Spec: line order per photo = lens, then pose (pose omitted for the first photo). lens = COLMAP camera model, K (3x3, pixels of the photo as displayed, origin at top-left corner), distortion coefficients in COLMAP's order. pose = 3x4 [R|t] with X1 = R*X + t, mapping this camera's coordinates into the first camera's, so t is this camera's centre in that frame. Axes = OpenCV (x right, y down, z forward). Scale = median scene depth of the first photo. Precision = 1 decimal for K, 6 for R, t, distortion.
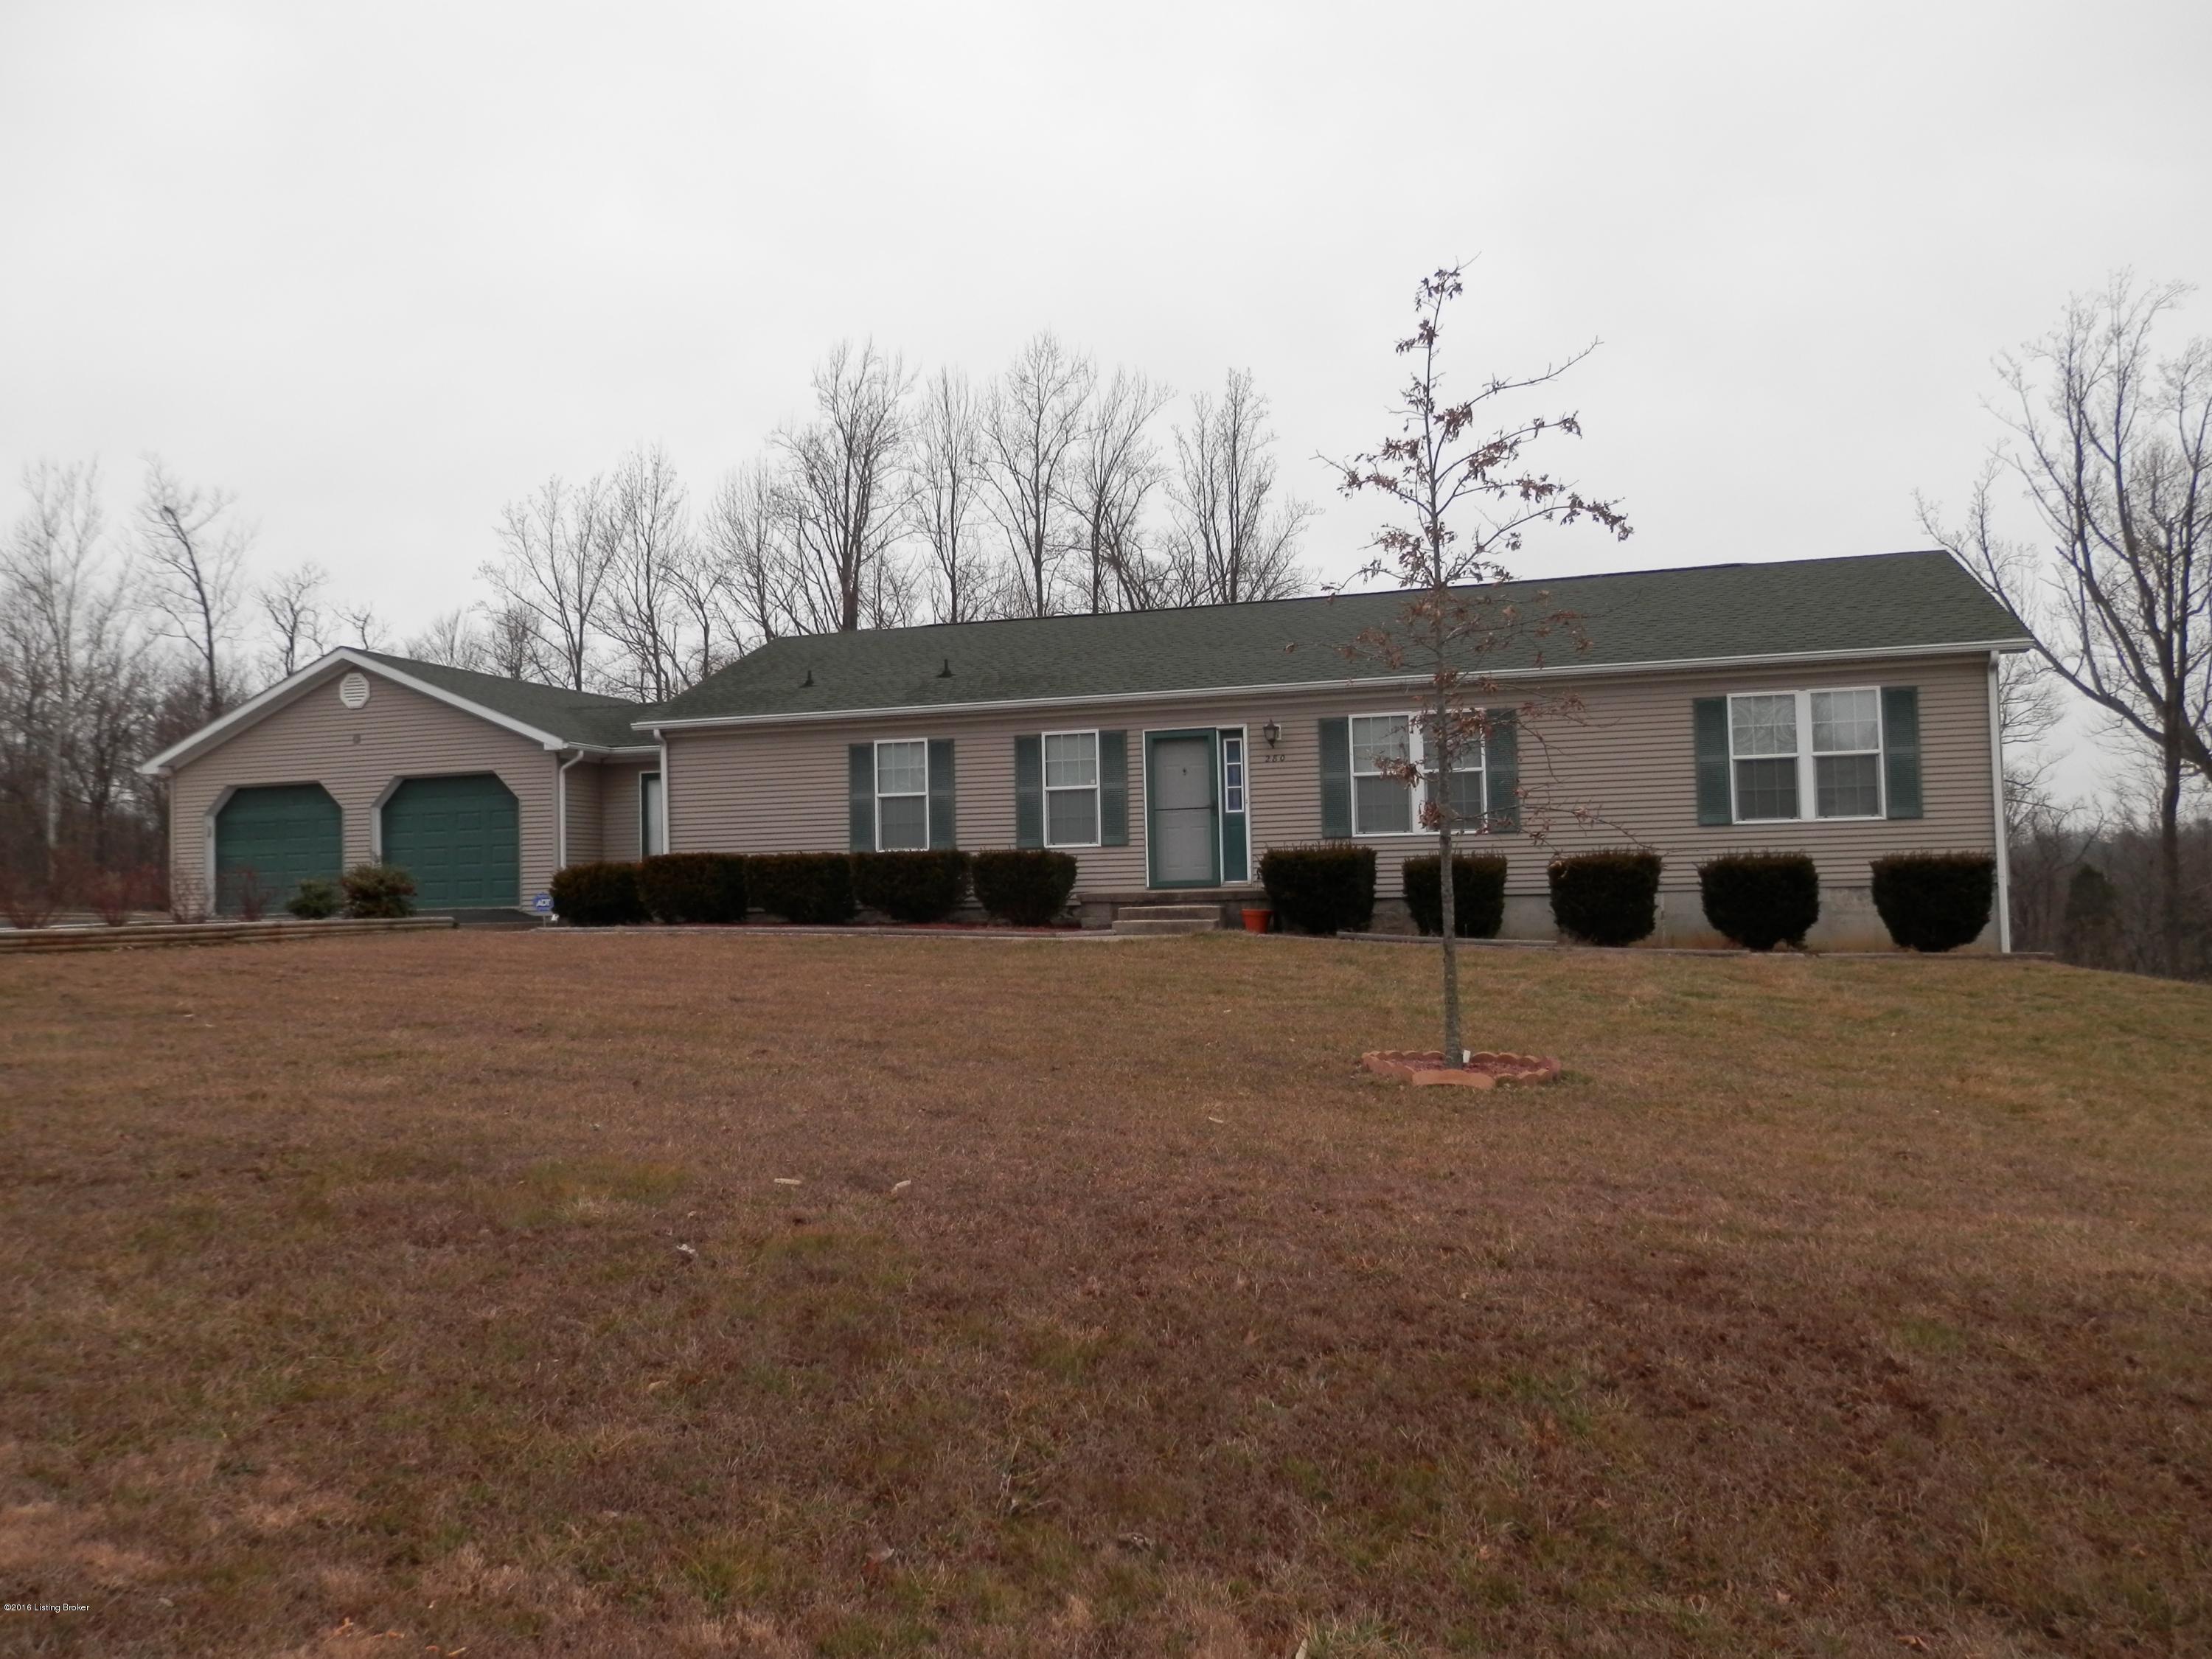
lens RADIAL K [[1633.1, 0, 1105.4], [0, 1633.1, 814.4], [0, 0, 1]] dist [0.002431, -0.001283]
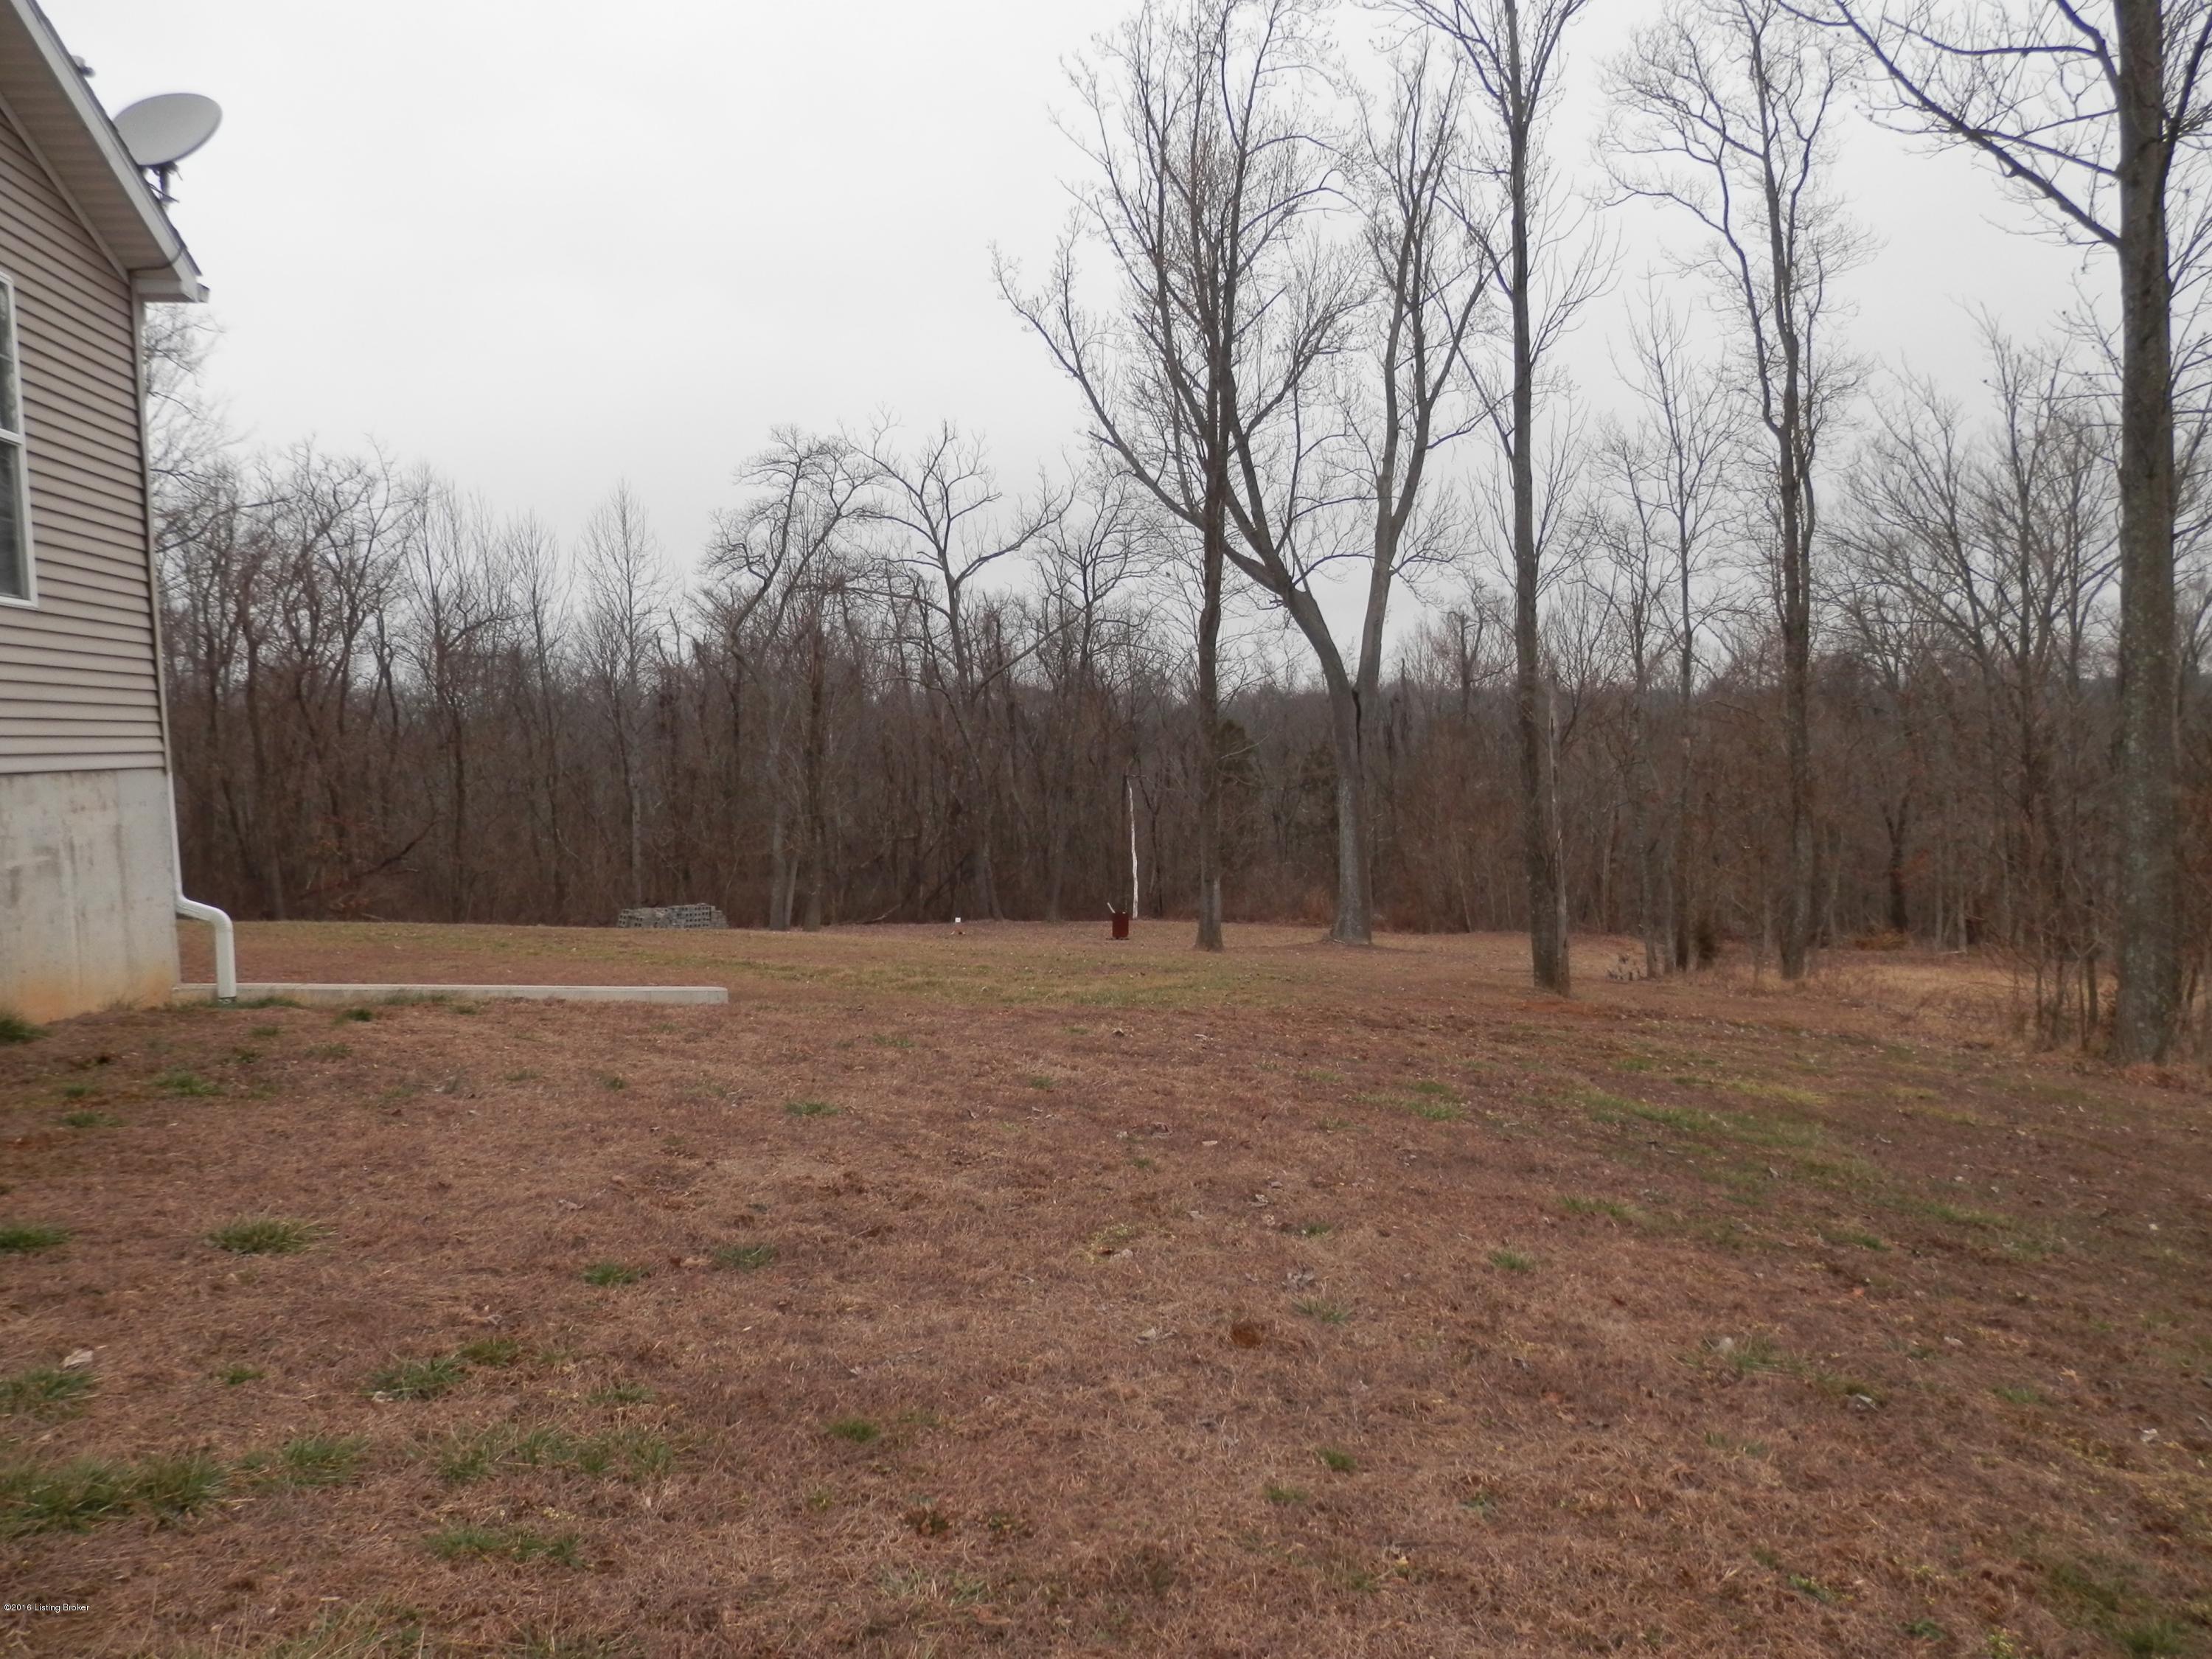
lens RADIAL K [[1633.1, 0, 1105.4], [0, 1633.1, 814.4], [0, 0, 1]] dist [0.002431, -0.001283]
pose [[0.911421, -0.032330, 0.410203, 0.237644], [-0.001704, 0.996603, 0.082333, 0.011938], [-0.411472, -0.075739, 0.908270, 0.270830]]
